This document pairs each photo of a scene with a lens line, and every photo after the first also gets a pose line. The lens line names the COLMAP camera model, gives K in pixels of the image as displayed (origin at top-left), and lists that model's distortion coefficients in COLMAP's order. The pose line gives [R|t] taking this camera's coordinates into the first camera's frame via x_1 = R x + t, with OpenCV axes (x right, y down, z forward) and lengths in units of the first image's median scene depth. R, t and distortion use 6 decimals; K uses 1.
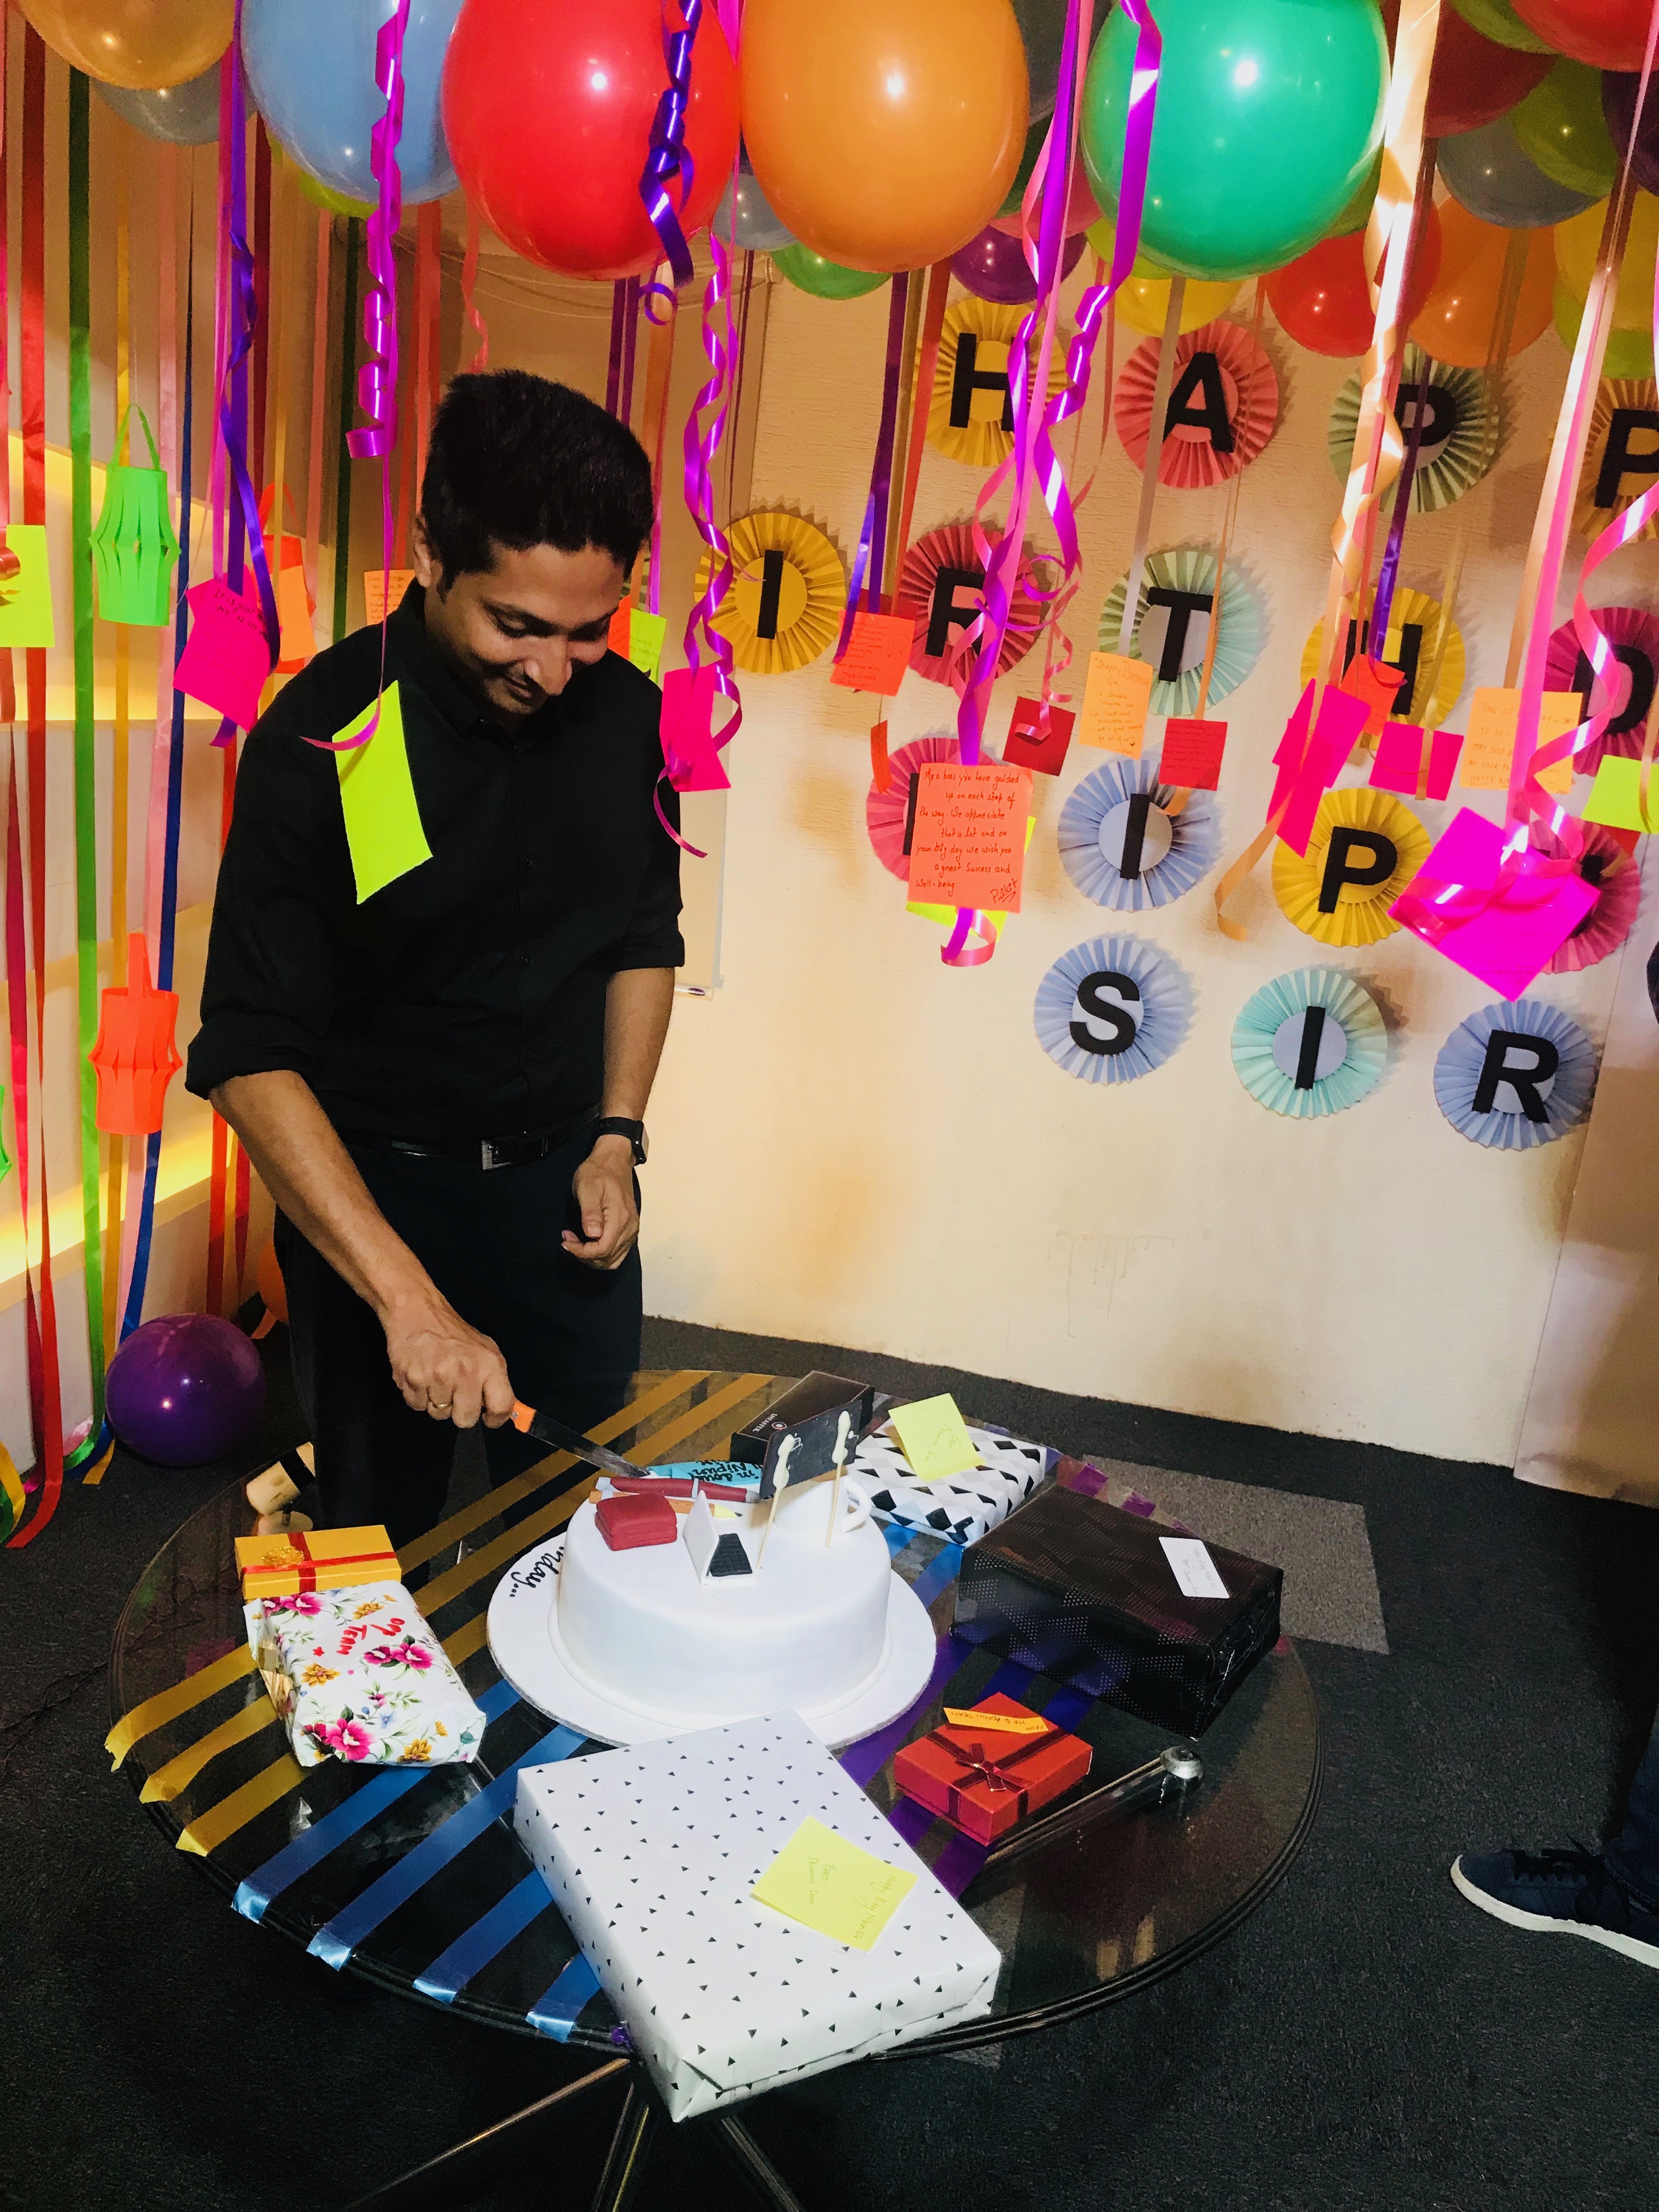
lens RADIAL K [[1818.0, 0, 838.4], [0, 1818.0, 1101.0], [0, 0, 1]] dist [0.013980, -0.006390]
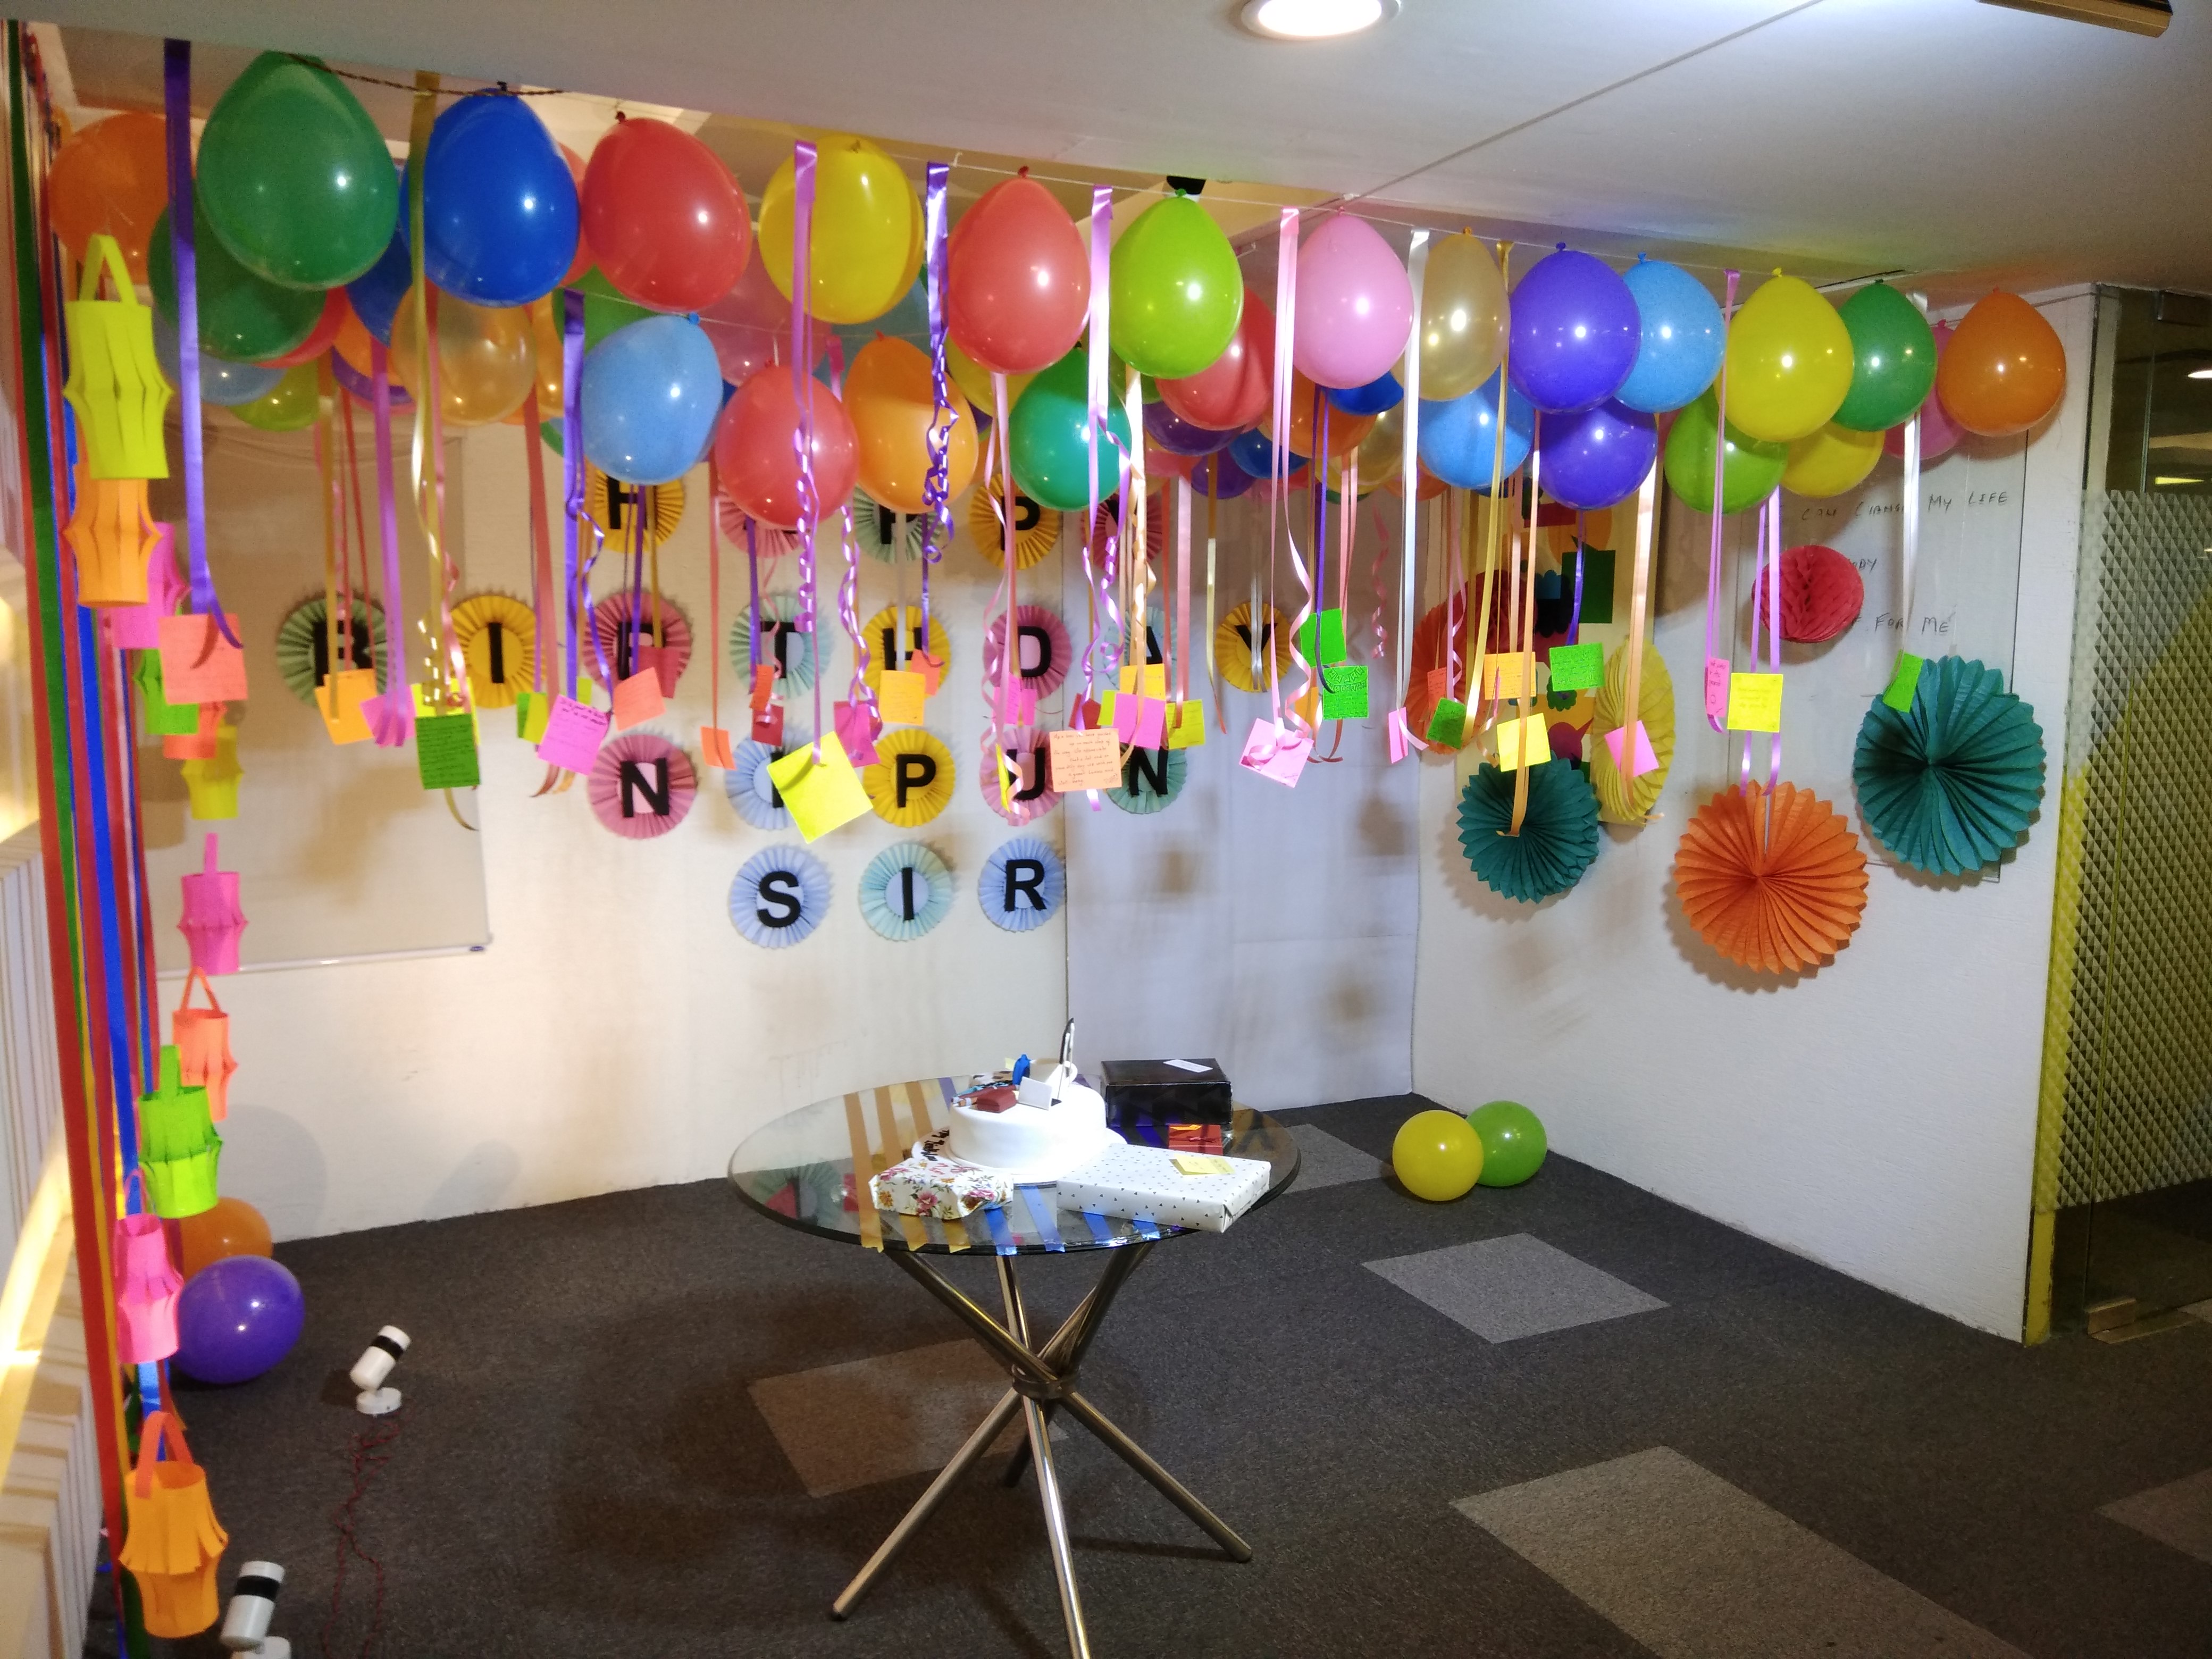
lens RADIAL K [[1718.8, 0, 1085.3], [0, 1718.8, 821.4], [0, 0, 1]] dist [0.086017, -0.001525]
pose [[0.801844, -0.173392, 0.571823, -0.615979], [0.240571, 0.969665, -0.043315, 0.014907], [-0.546966, 0.172296, 0.819233, -0.412967]]
